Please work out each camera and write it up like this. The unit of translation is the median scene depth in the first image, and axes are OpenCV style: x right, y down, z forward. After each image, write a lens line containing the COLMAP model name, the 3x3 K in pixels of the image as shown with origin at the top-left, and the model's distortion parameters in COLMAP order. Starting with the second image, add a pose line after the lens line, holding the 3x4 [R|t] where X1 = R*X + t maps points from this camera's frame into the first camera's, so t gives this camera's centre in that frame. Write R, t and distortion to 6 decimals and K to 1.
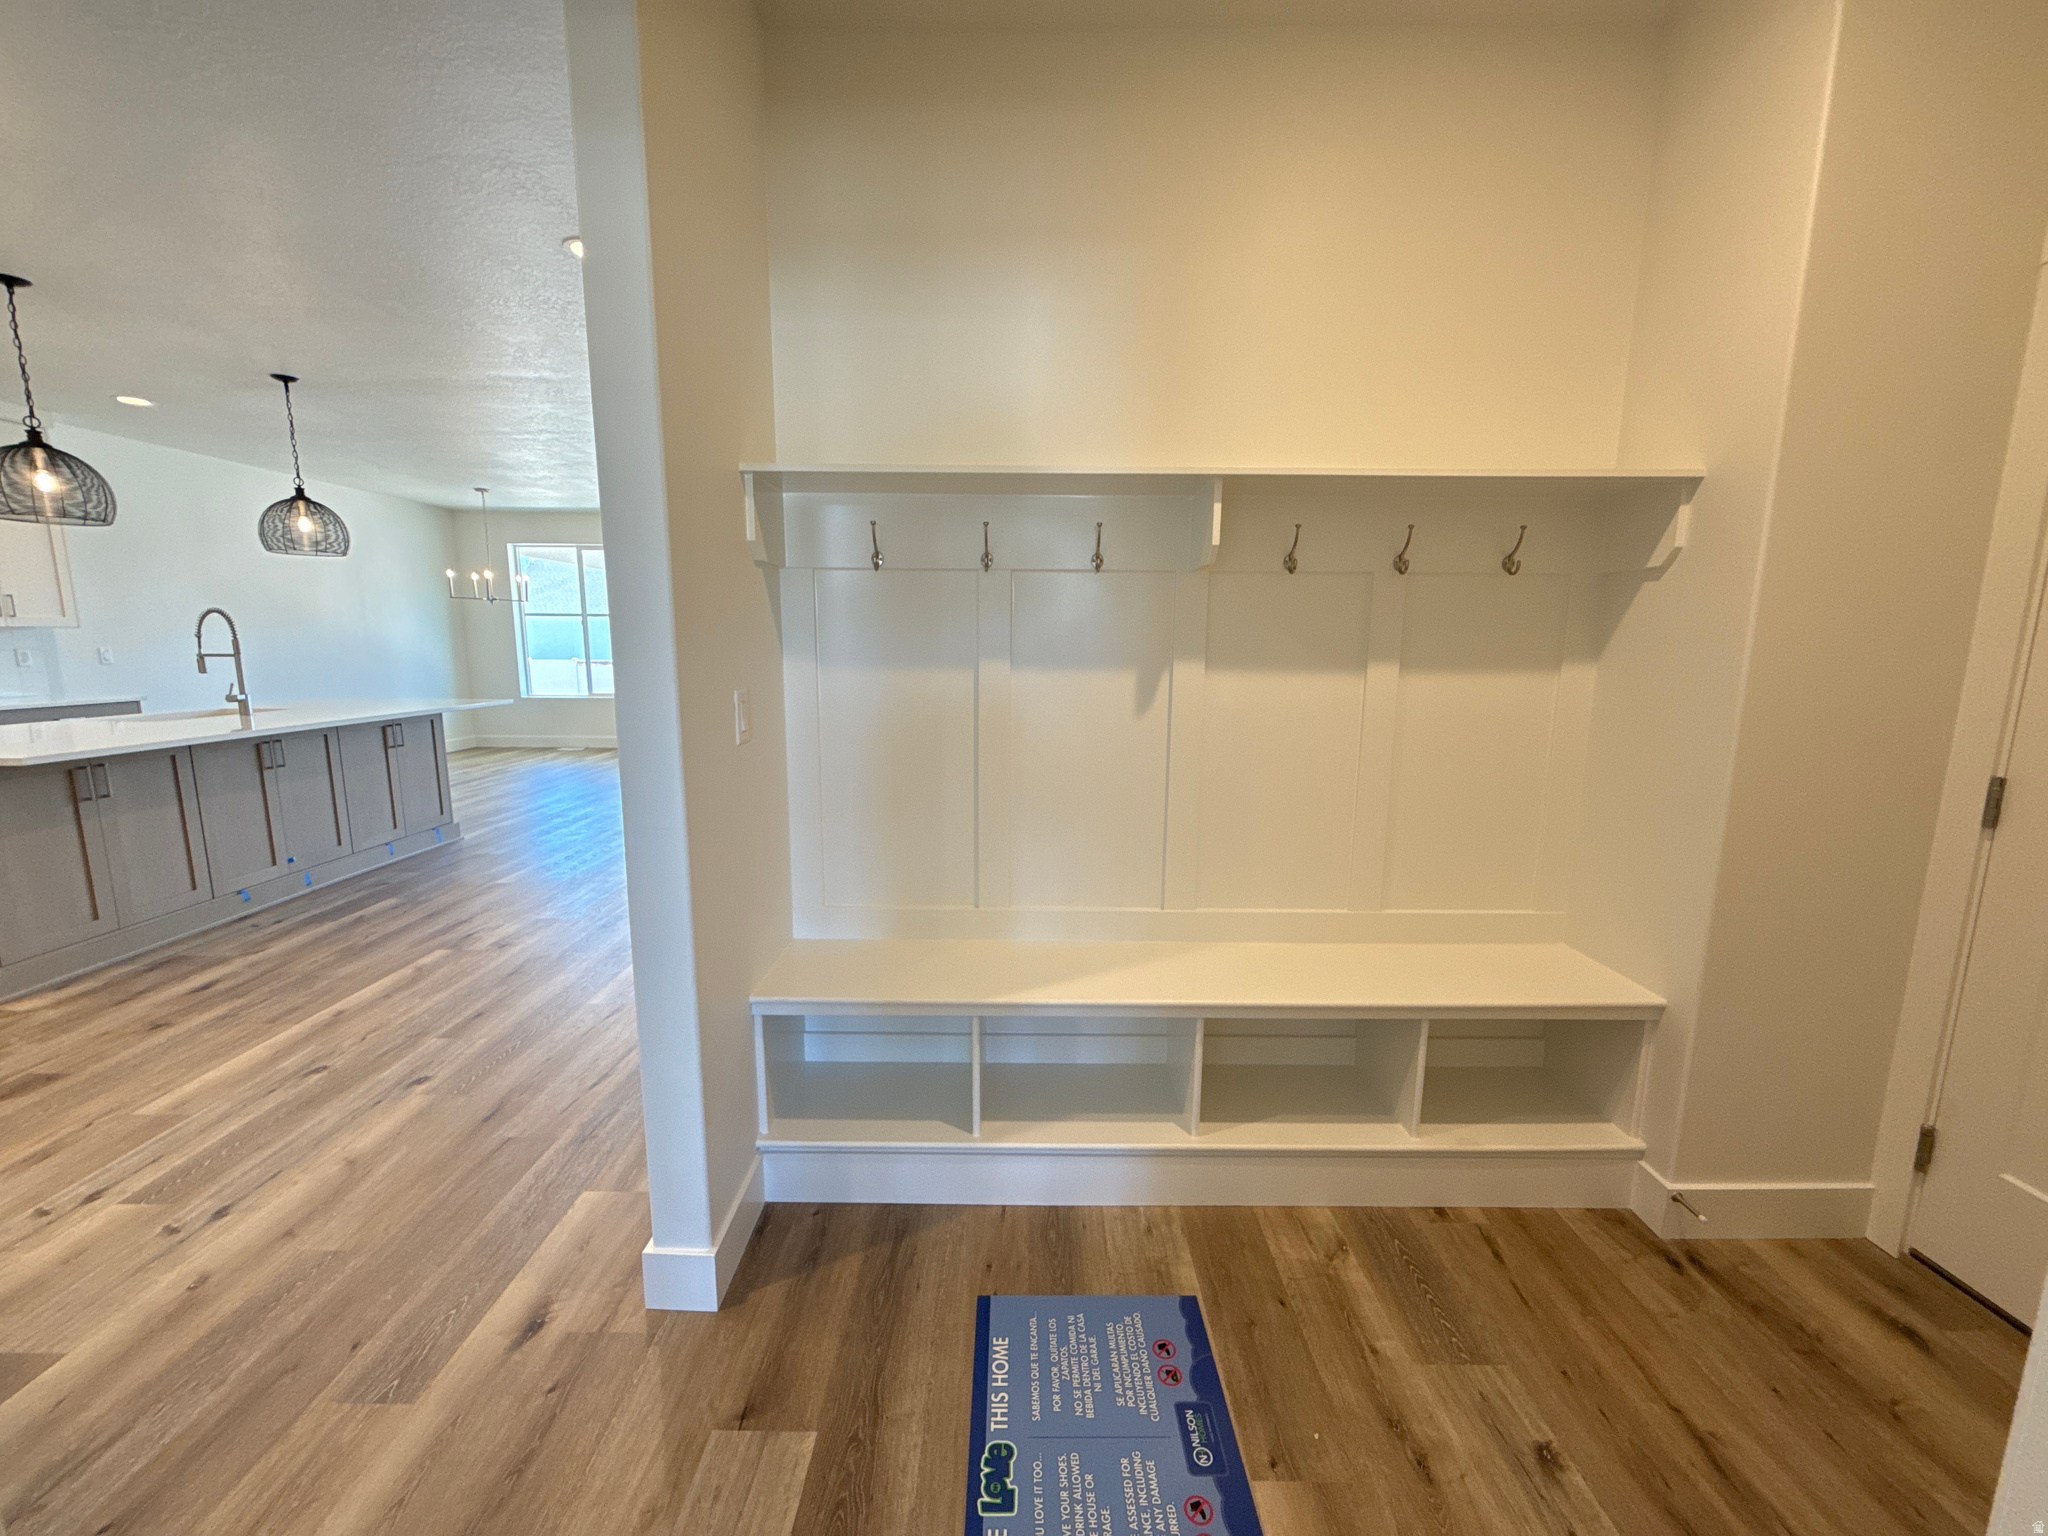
lens RADIAL K [[818.2, 0, 1021.2], [0, 818.2, 785.8], [0, 0, 1]] dist [-0.001270, 0.000256]
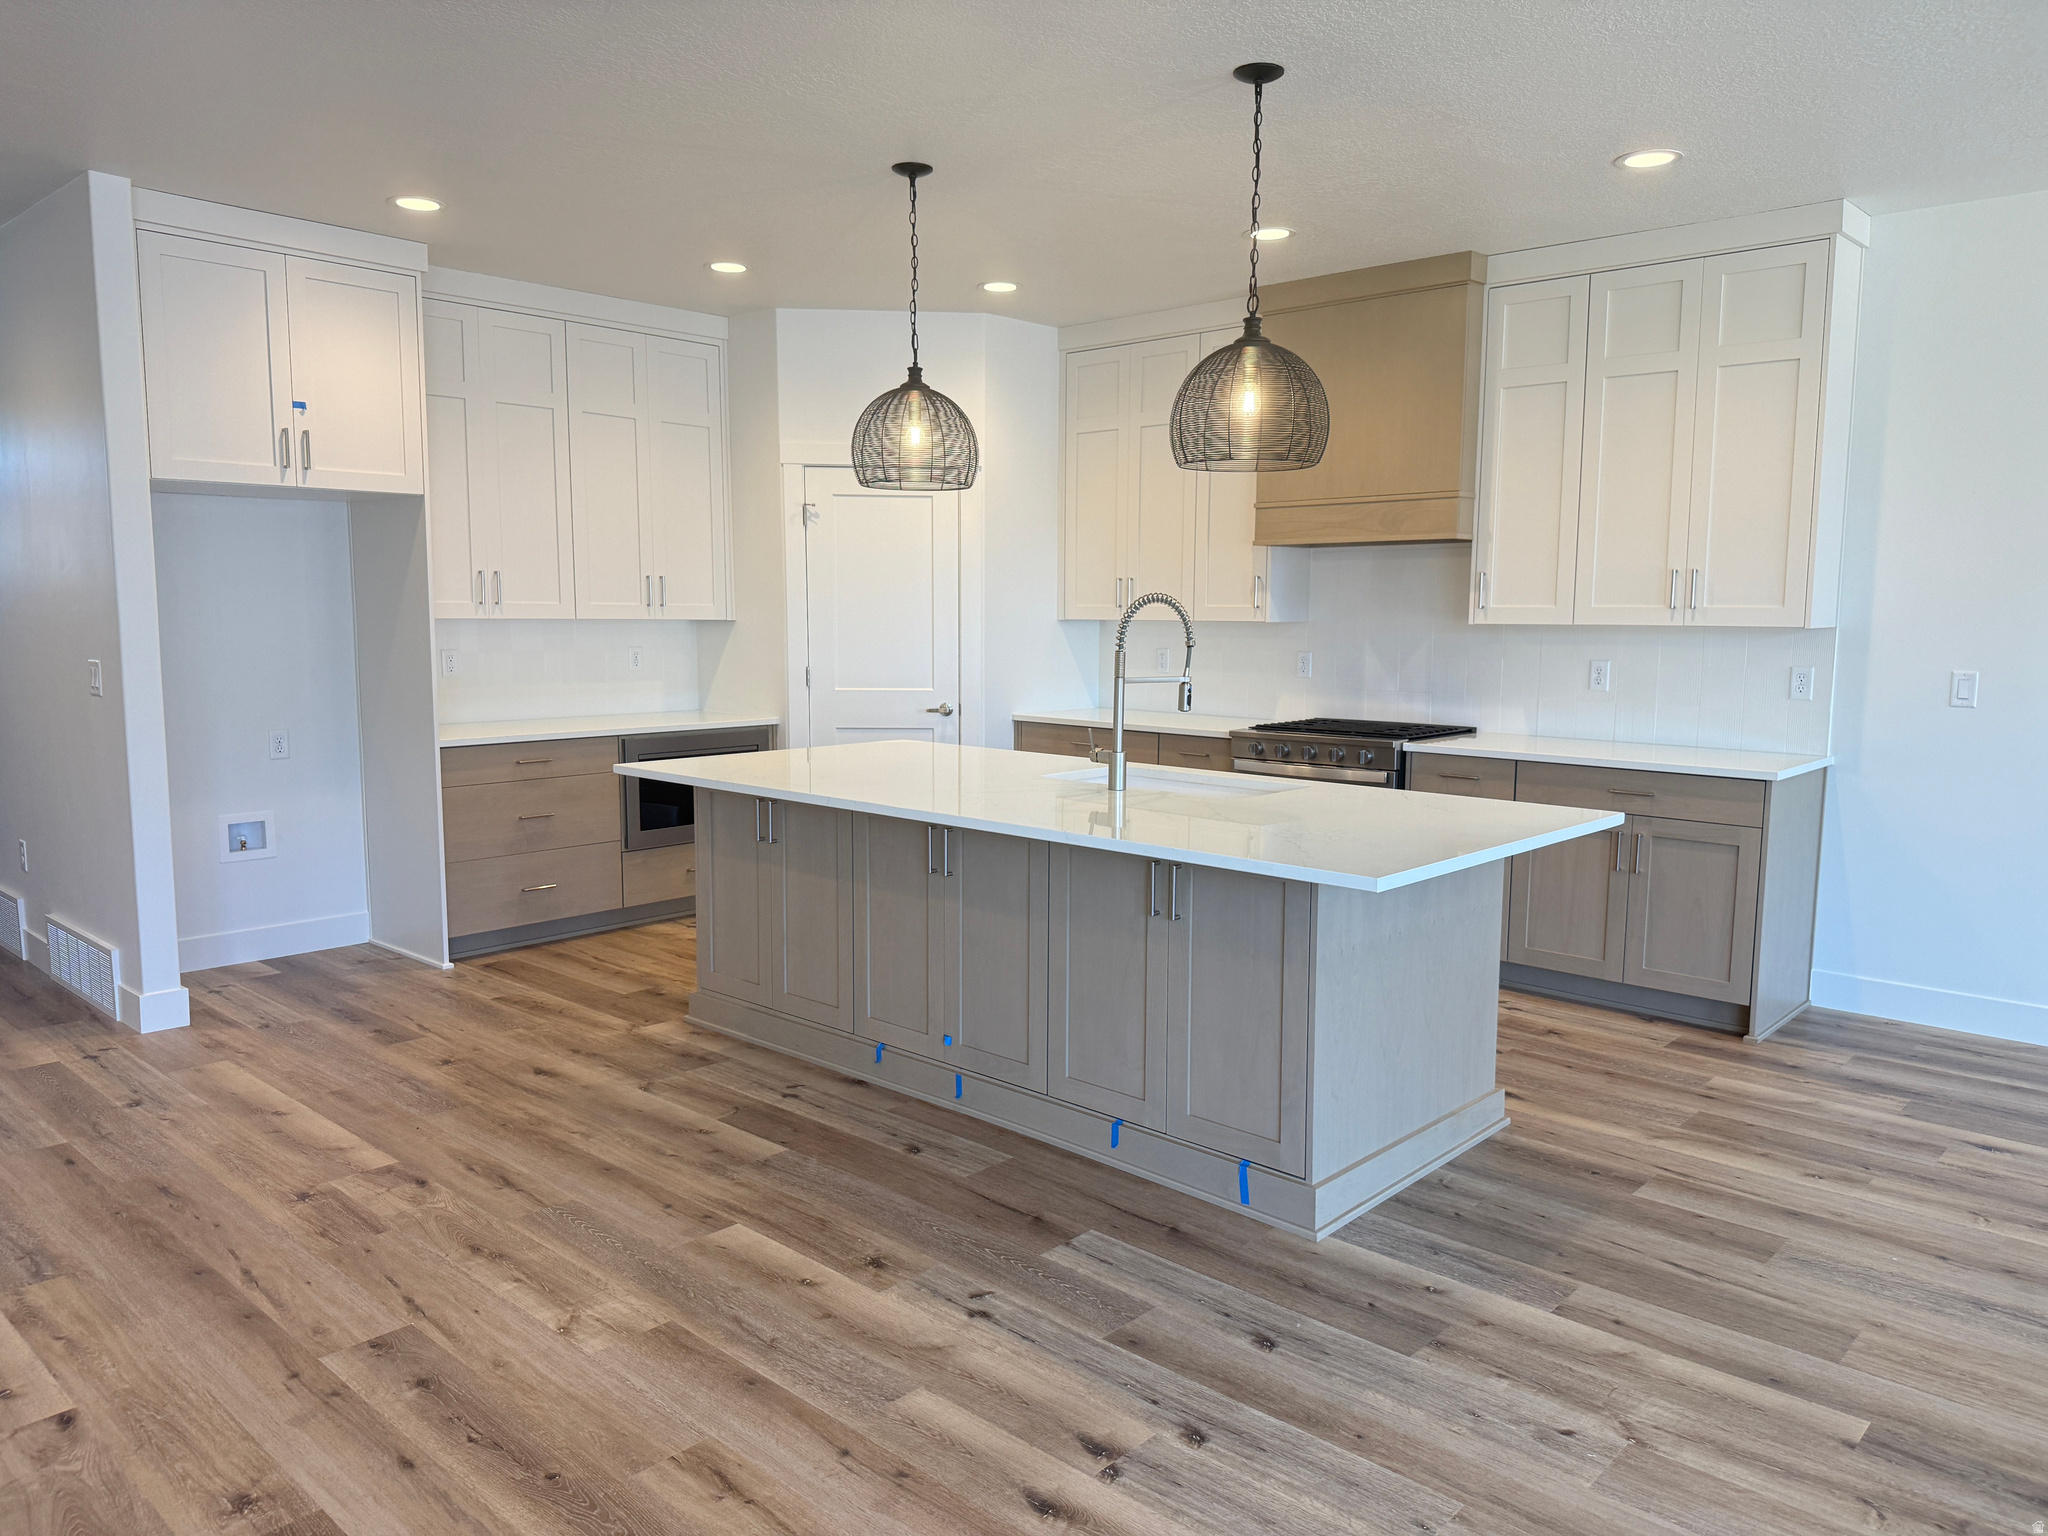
lens RADIAL K [[1450.9, 0, 1057.5], [0, 1450.9, 780.5], [0, 0, 1]] dist [0.005199, -0.017199]
pose [[-0.664915, 0.083437, -0.742245, -0.283140], [-0.142664, 0.961259, 0.235857, -0.407517], [0.733168, 0.262716, -0.627252, 2.048699]]
